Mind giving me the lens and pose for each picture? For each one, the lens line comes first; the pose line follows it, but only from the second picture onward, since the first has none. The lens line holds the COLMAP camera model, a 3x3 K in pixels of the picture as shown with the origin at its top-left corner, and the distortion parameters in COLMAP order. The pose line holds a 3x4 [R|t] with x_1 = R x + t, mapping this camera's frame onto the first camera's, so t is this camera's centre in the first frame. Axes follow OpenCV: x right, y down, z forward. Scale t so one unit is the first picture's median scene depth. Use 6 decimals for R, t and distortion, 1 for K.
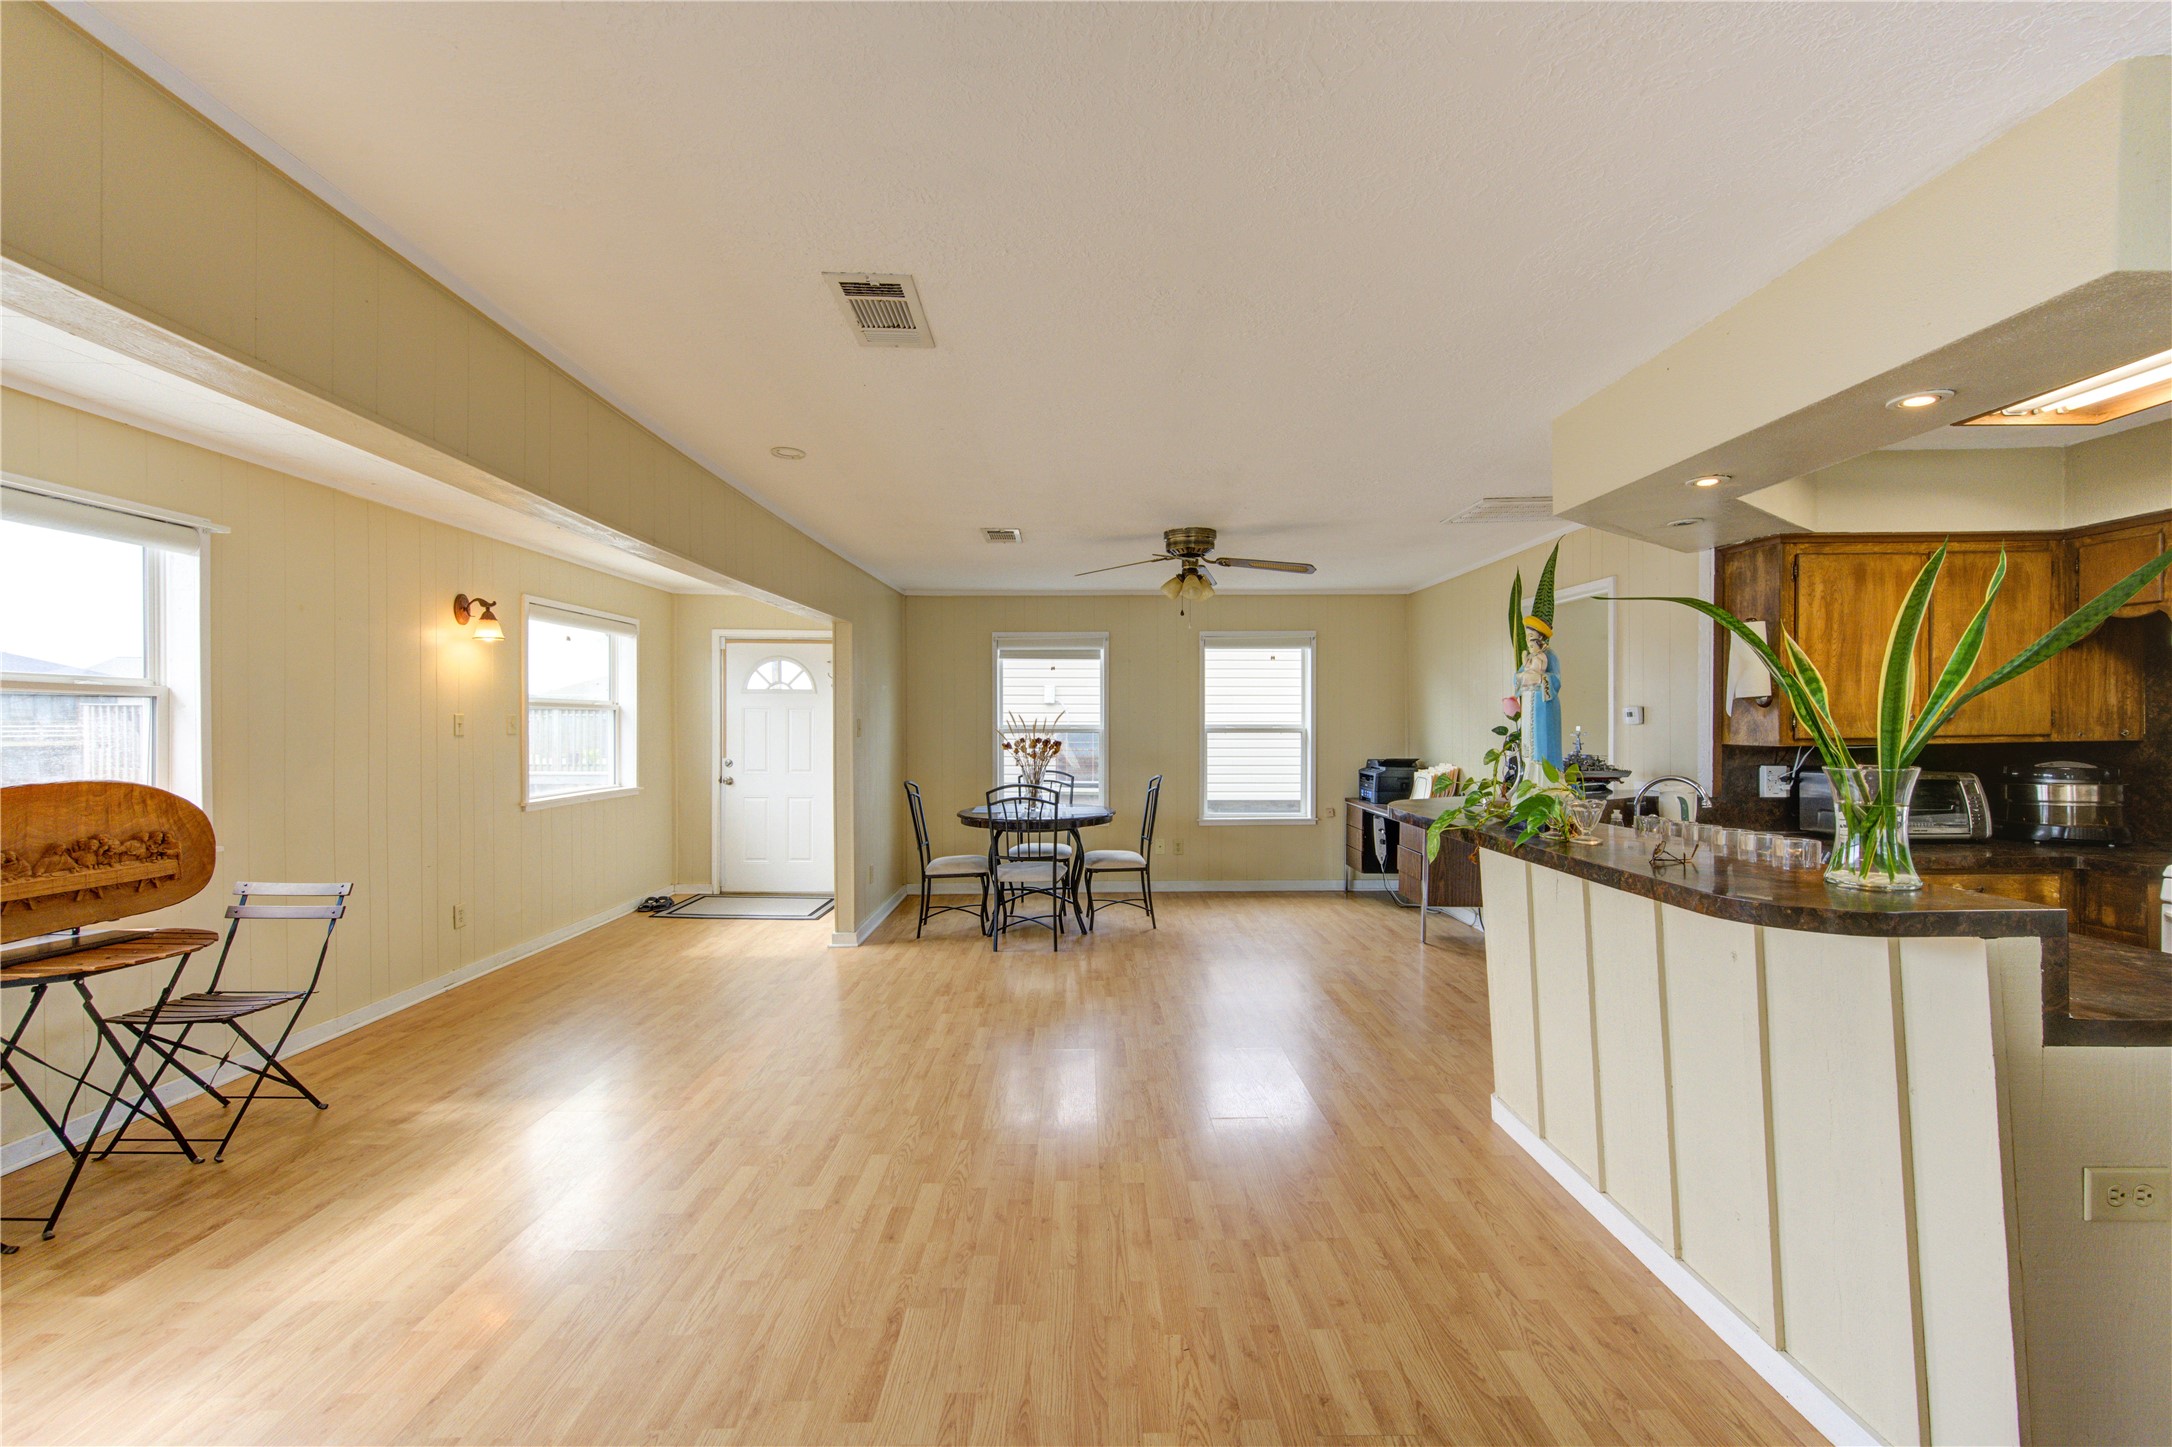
lens RADIAL K [[848.3, 0, 1071.0], [0, 848.3, 738.7], [0, 0, 1]] dist [0.001230, 0.000438]
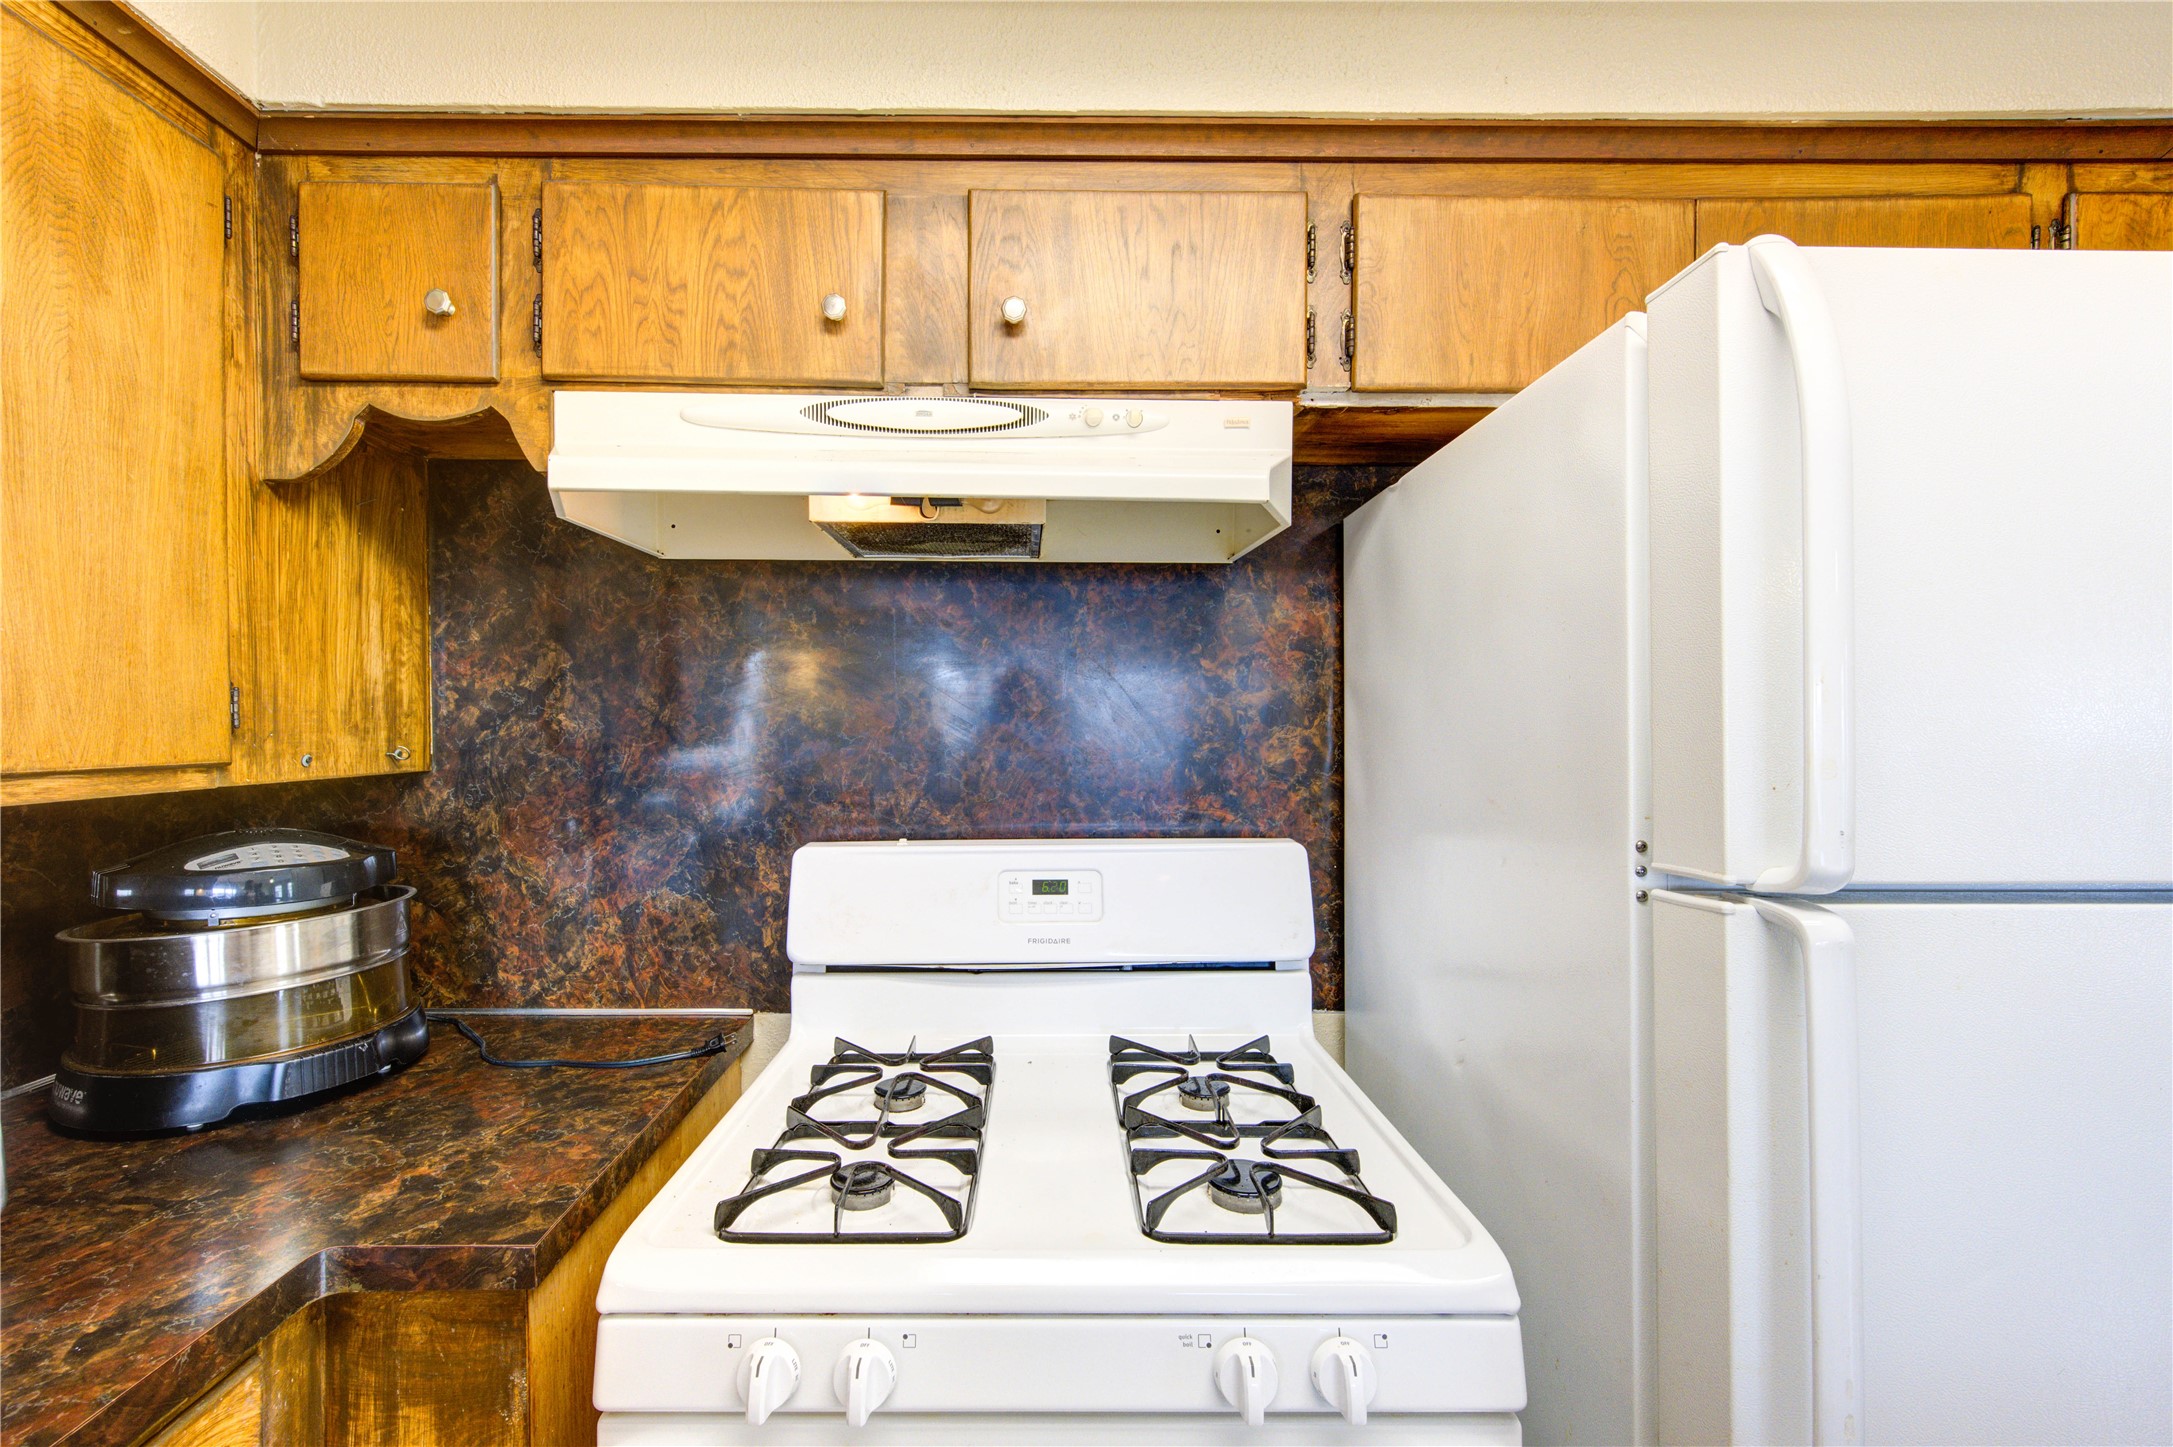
lens RADIAL K [[923.1, 0, 1077.1], [0, 923.1, 730.4], [0, 0, 1]] dist [0.000987, 0.000290]
pose [[-0.018322, 0.002208, 0.999830, 0.617804], [0.012629, 0.999918, -0.001976, -0.009379], [-0.999752, 0.012591, -0.018349, 0.531682]]
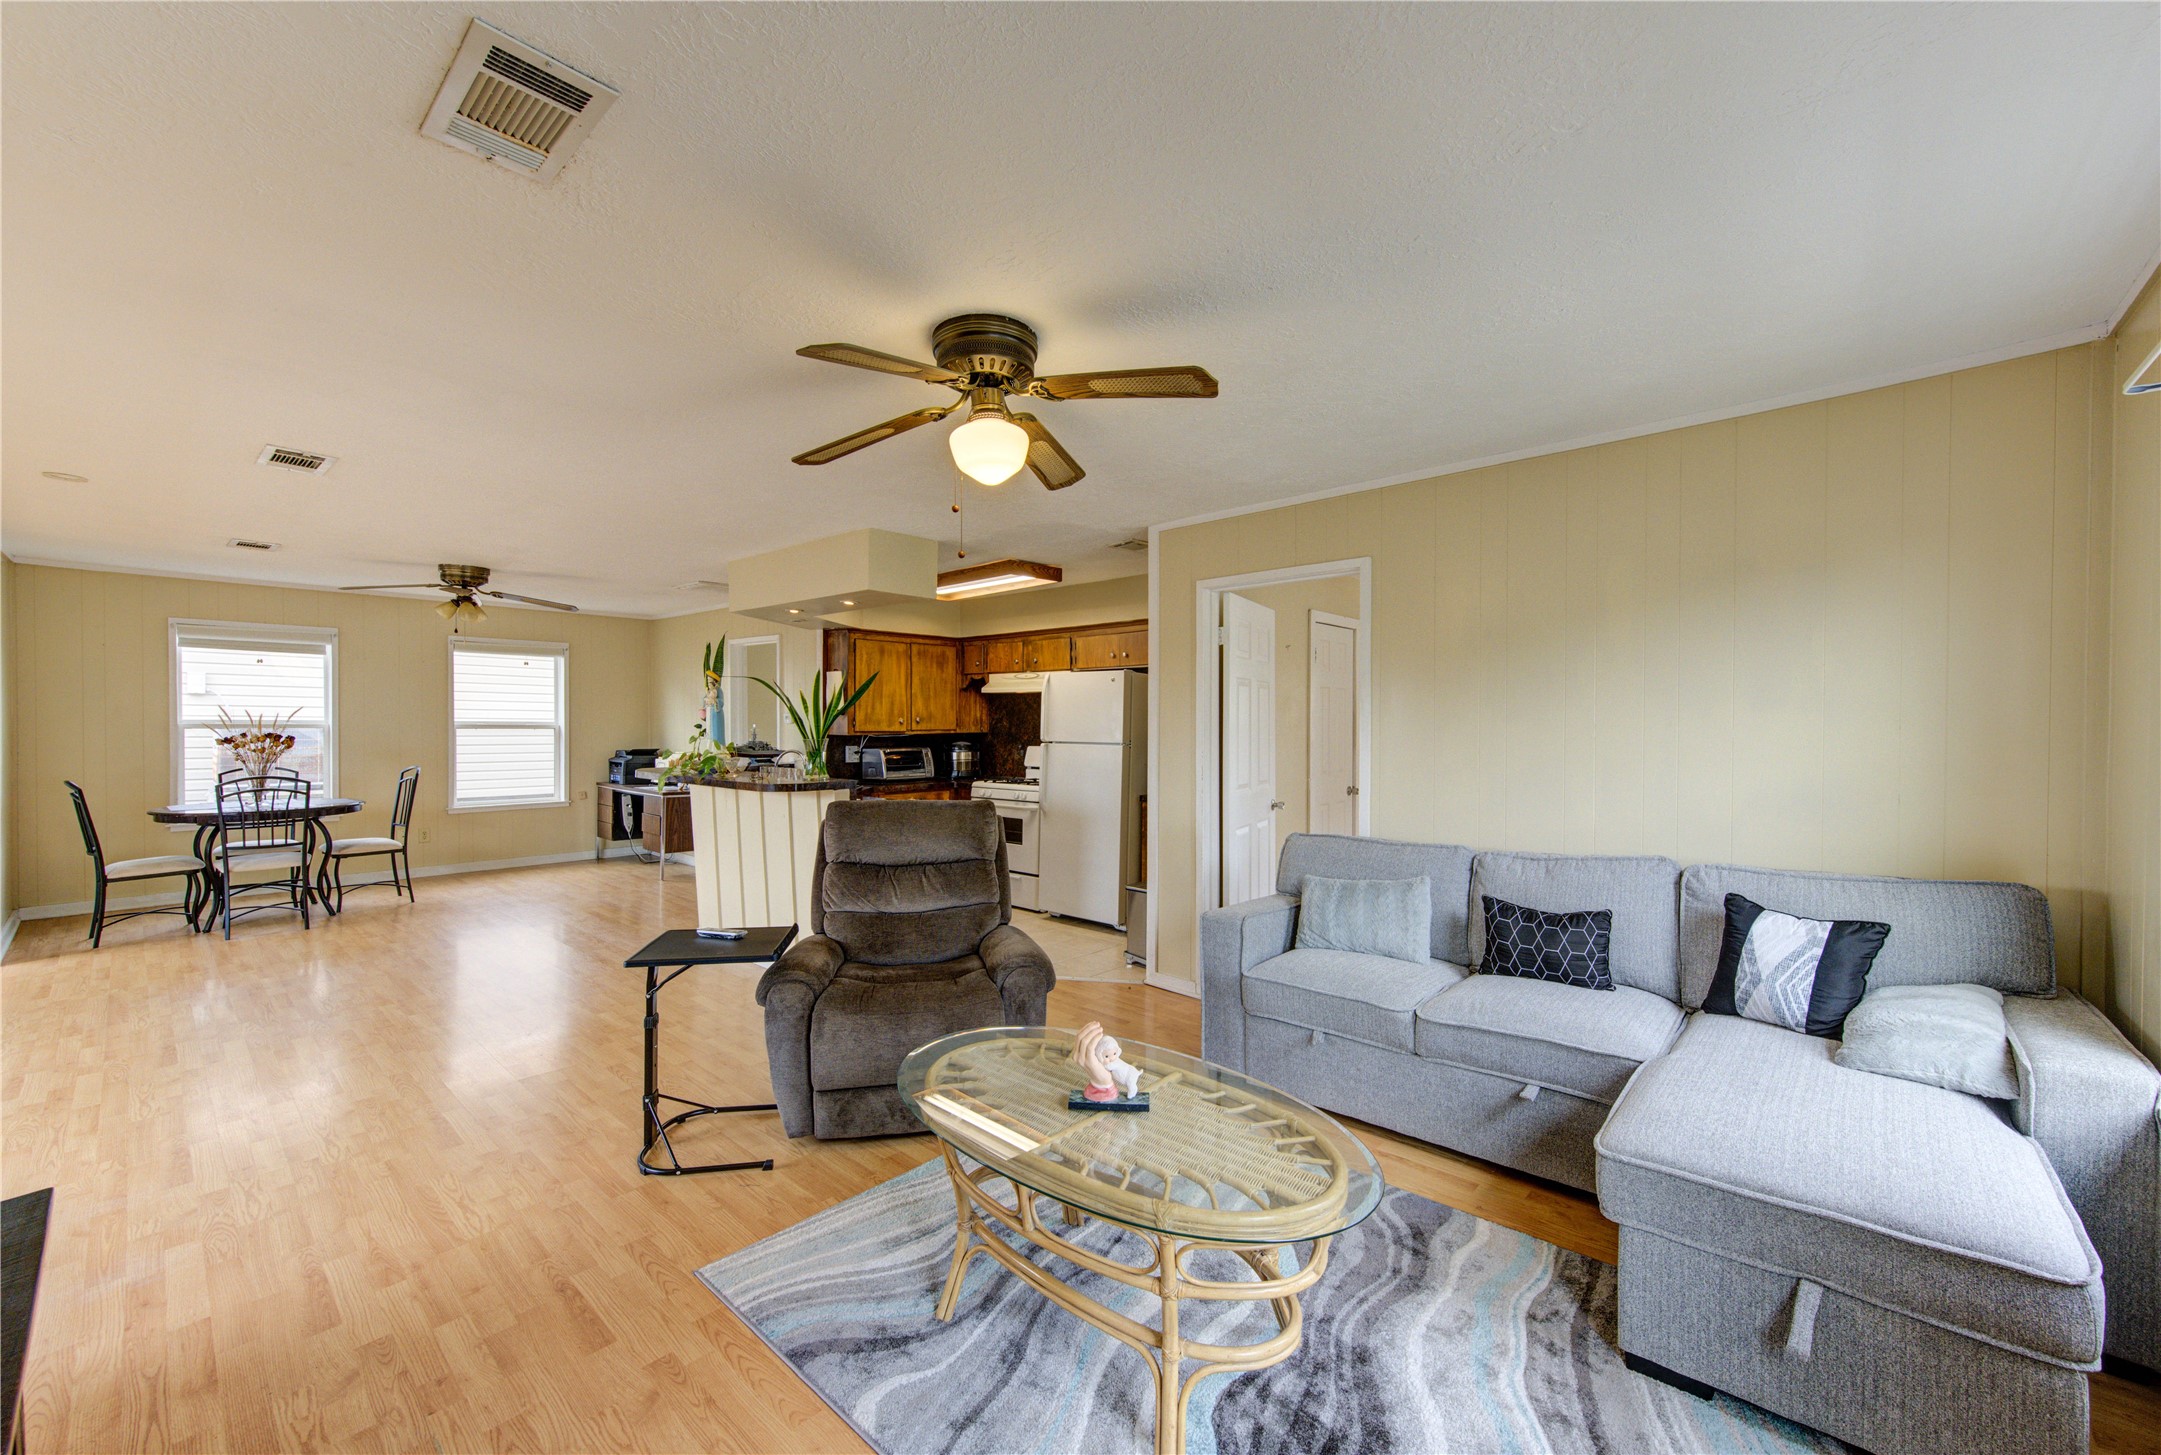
lens RADIAL K [[846.7, 0, 1112.1], [0, 846.7, 731.4], [0, 0, 1]] dist [0.002119, -0.000196]
pose [[0.638420, -0.000572, 0.769688, -0.213369], [0.005174, 0.999980, -0.003548, 0.007619], [-0.769671, 0.006247, 0.638411, -0.527826]]
